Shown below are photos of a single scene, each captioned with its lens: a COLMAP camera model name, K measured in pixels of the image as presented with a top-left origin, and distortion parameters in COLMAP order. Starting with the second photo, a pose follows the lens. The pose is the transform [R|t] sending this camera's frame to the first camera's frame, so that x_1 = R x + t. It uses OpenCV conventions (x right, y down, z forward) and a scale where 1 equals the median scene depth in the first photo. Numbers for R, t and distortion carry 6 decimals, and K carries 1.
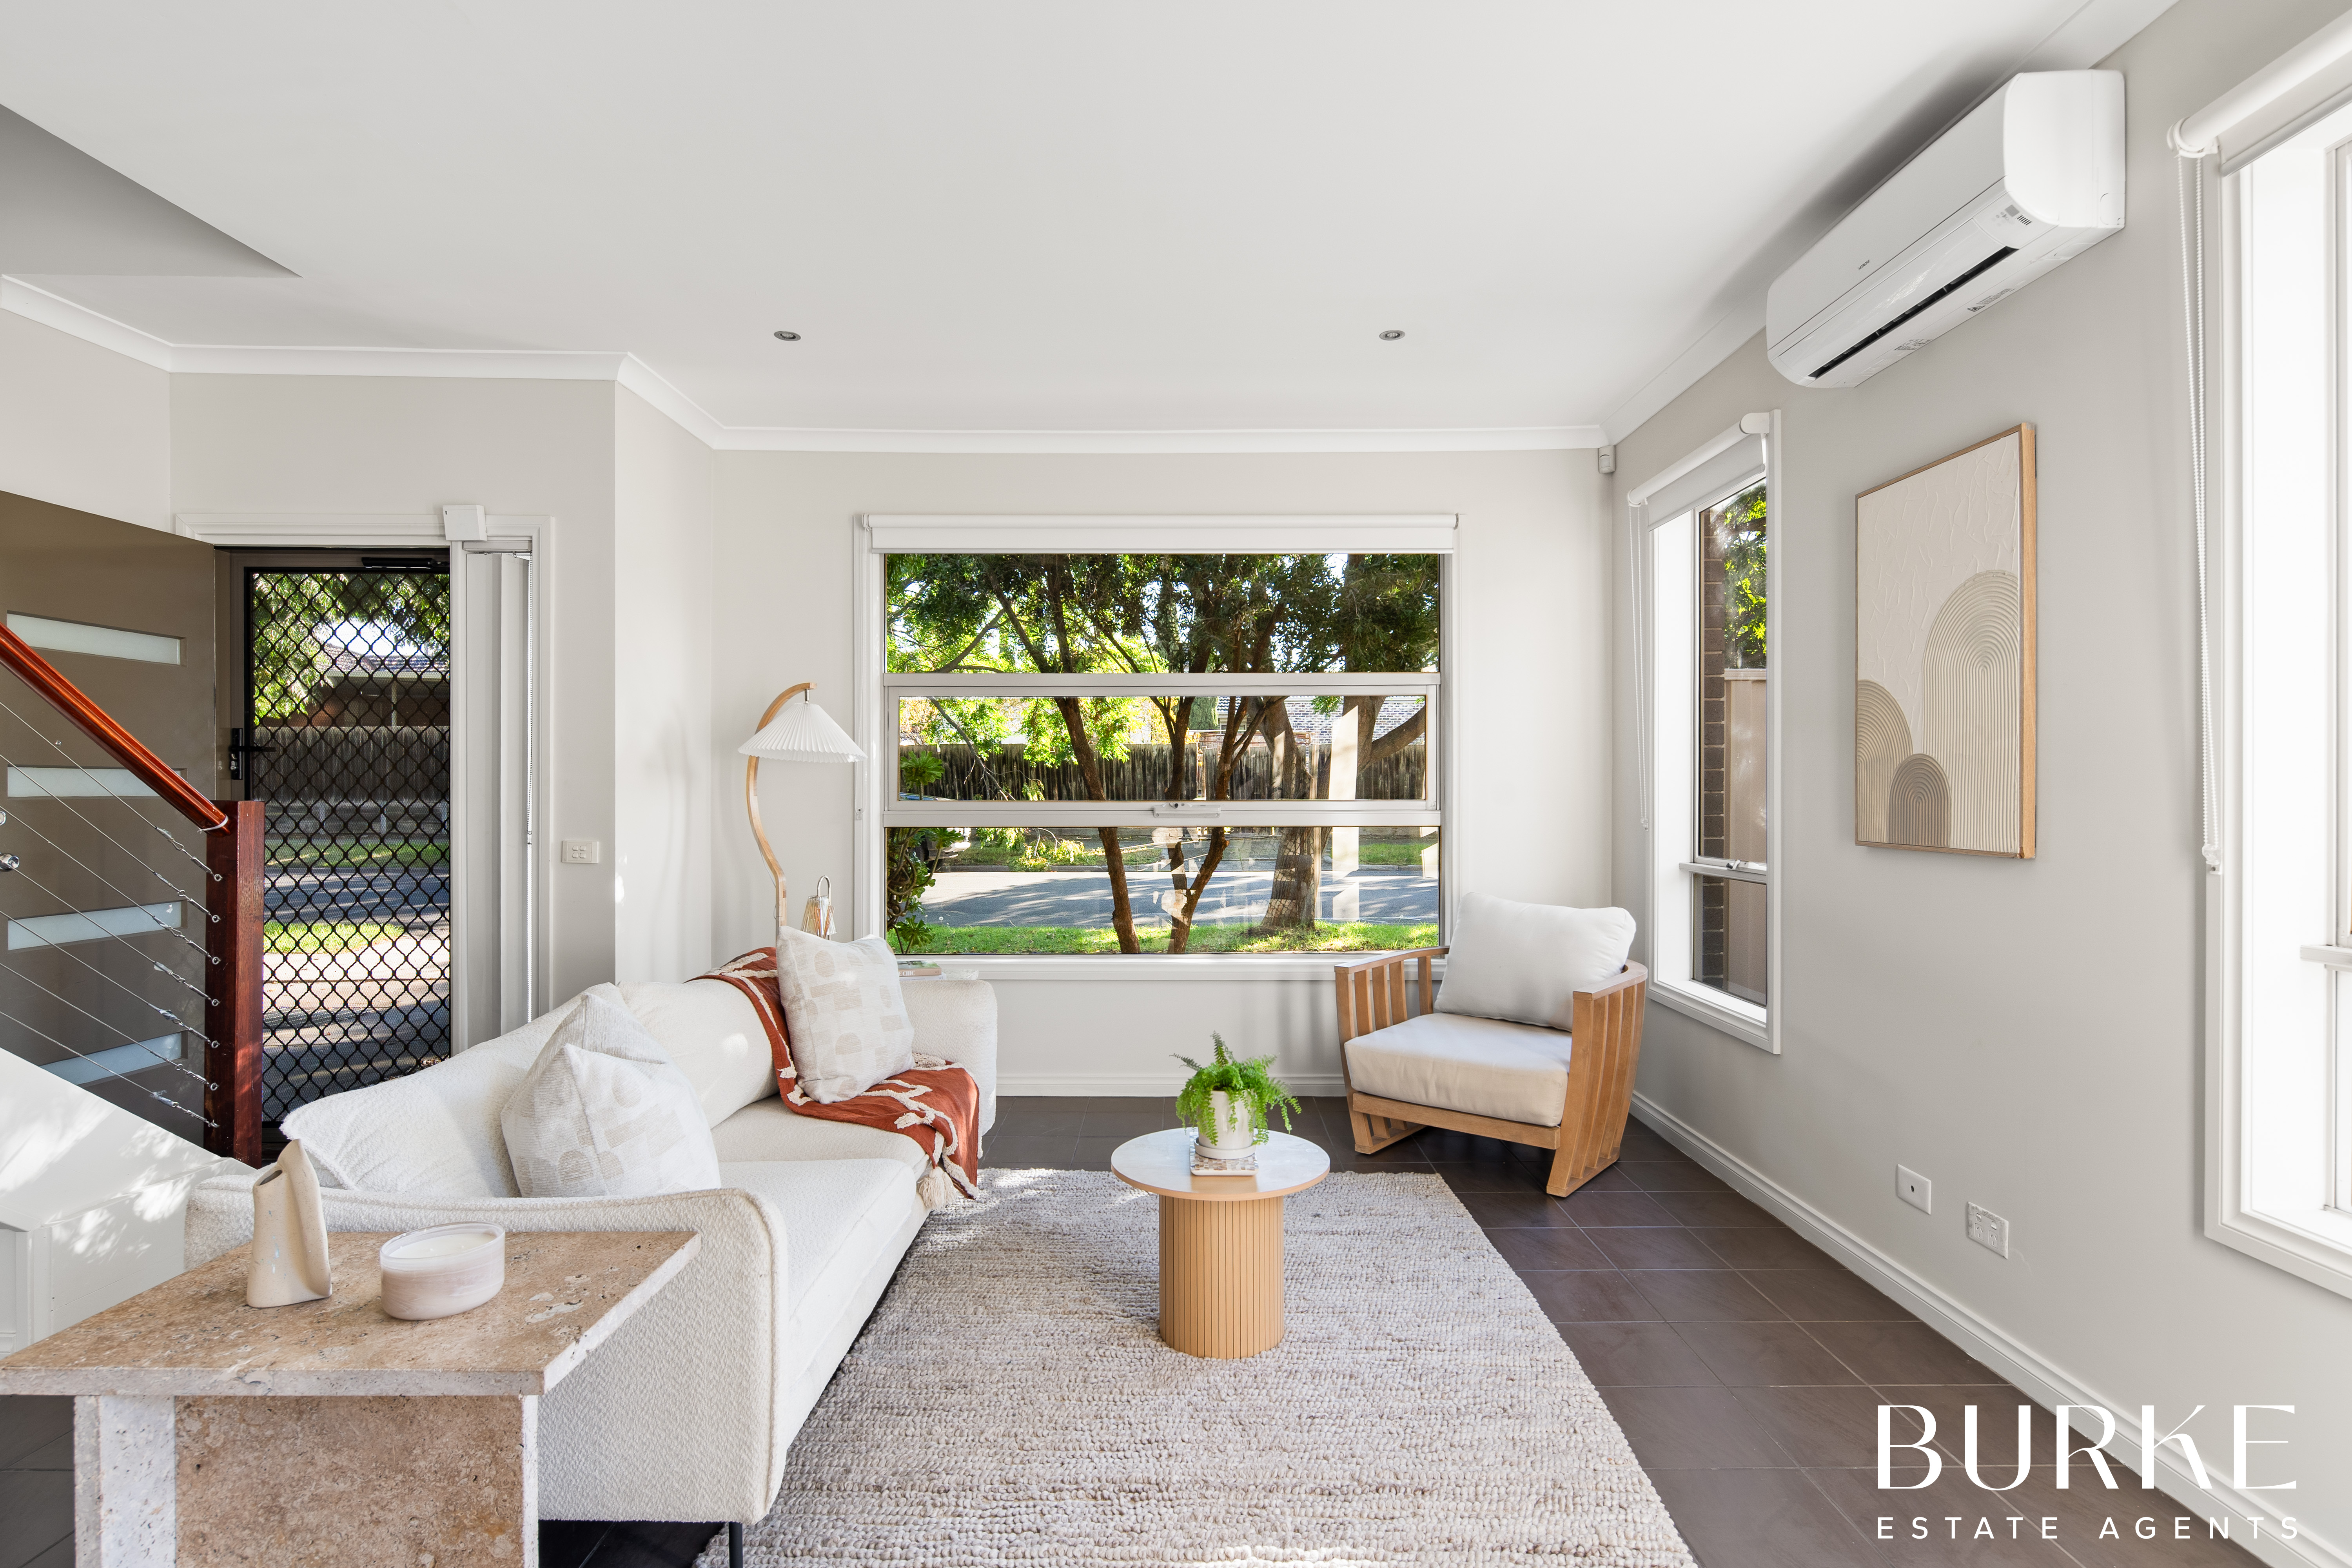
lens RADIAL K [[1181.9, 0, 1169.1], [0, 1181.9, 793.5], [0, 0, 1]] dist [0.004695, -0.000301]
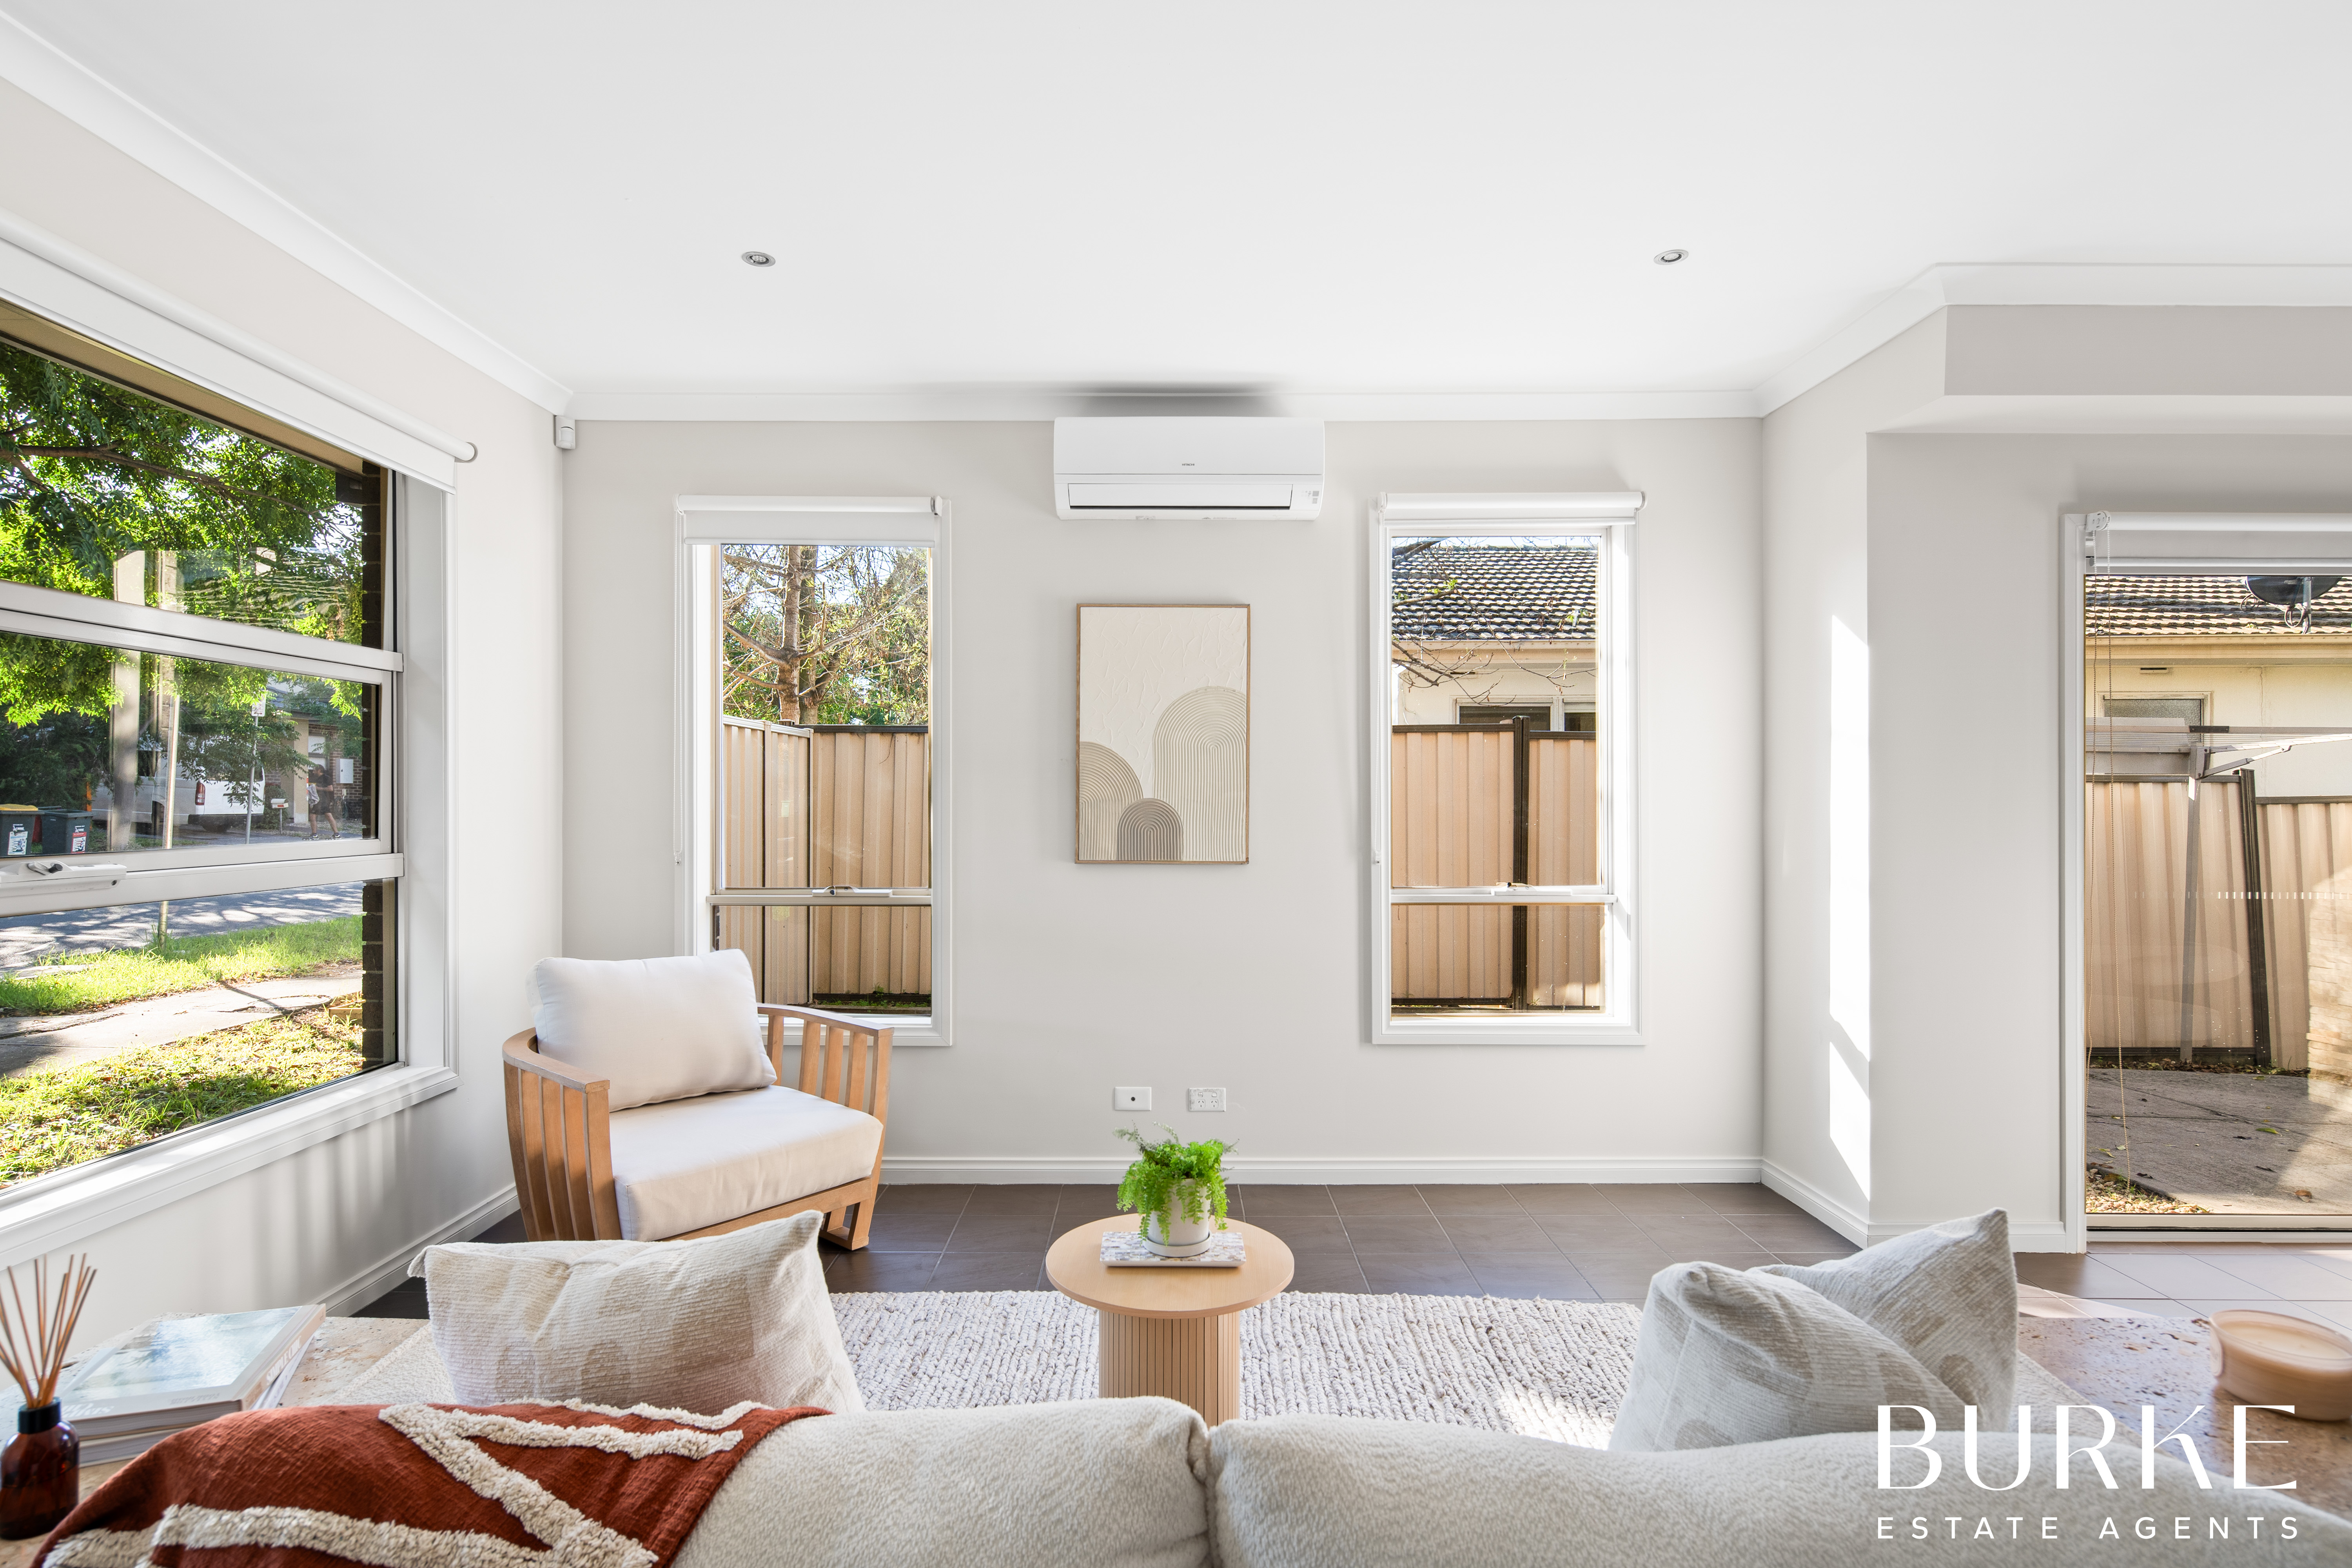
lens RADIAL K [[1181.9, 0, 1169.1], [0, 1181.9, 793.5], [0, 0, 1]] dist [0.004695, -0.000301]
pose [[-0.005647, 0.000837, 0.999984, -0.830616], [-0.002664, 0.999996, -0.000852, -0.038165], [-0.999981, -0.002669, -0.005645, 0.985108]]
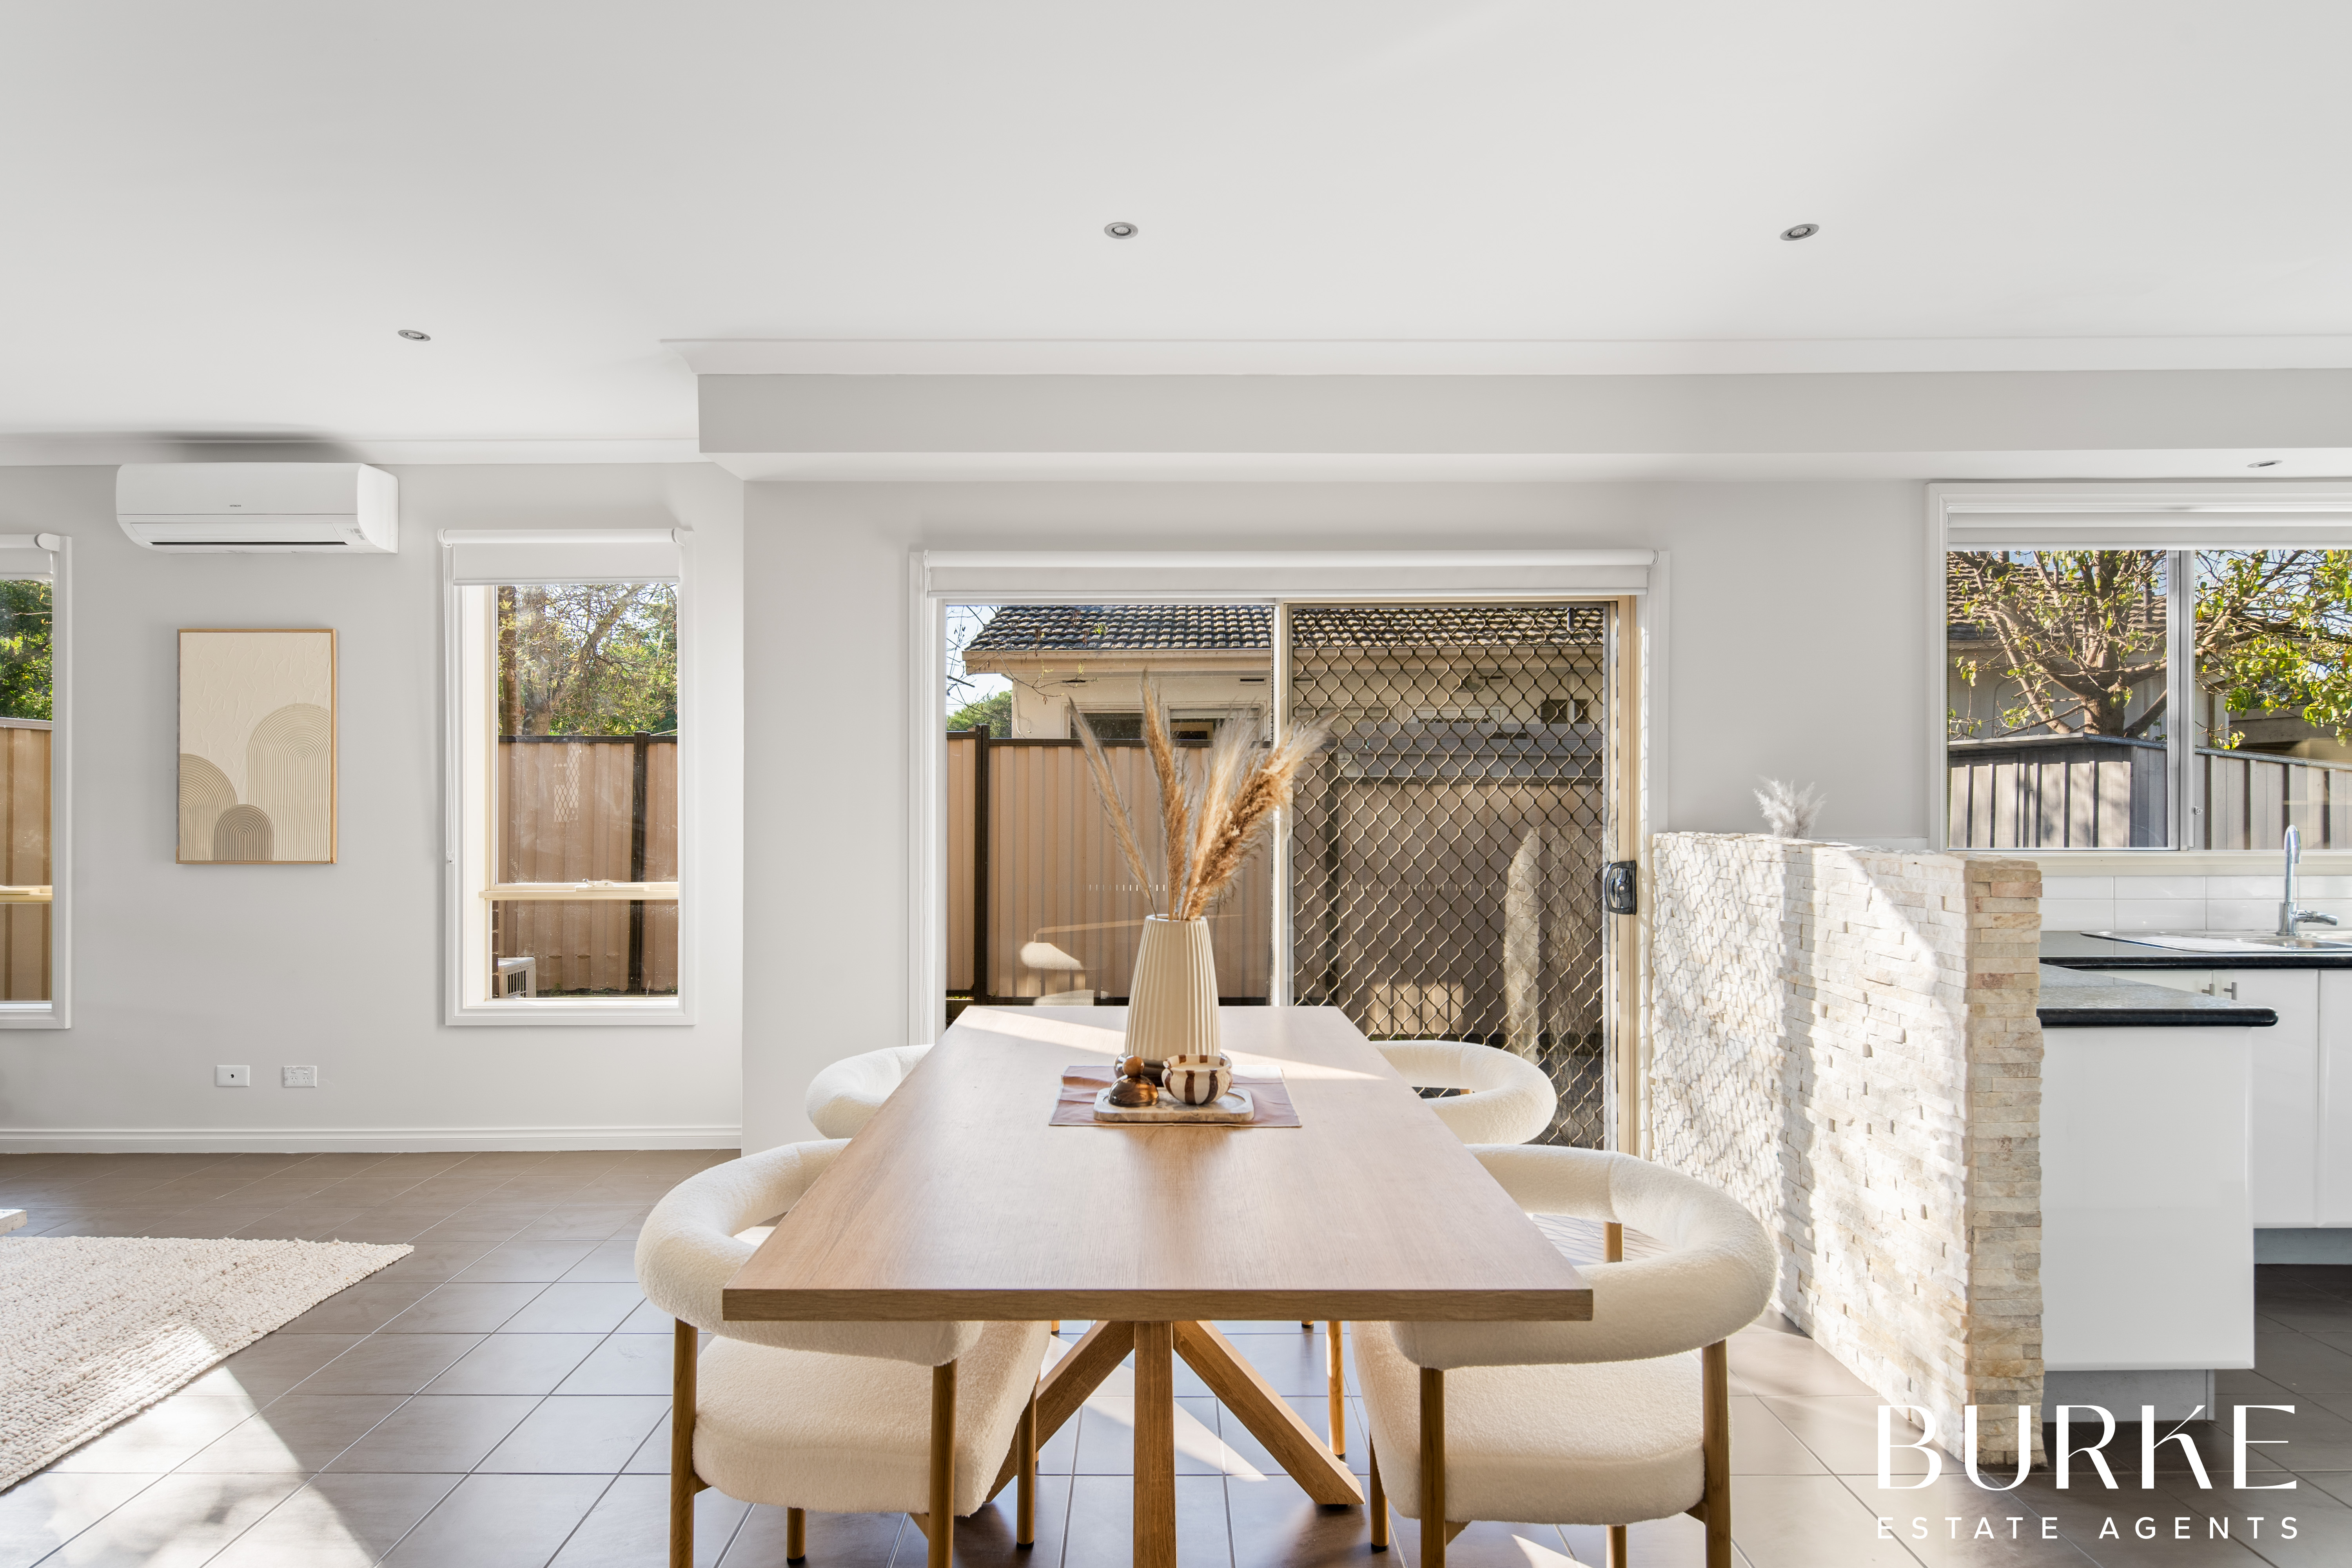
lens RADIAL K [[1181.9, 0, 1169.1], [0, 1181.9, 793.5], [0, 0, 1]] dist [0.004695, -0.000301]
pose [[-0.005069, 0.005304, 0.999973, -0.999530], [-0.000552, 0.999986, -0.005307, -0.040466], [-0.999987, -0.000579, -0.005066, -0.261063]]
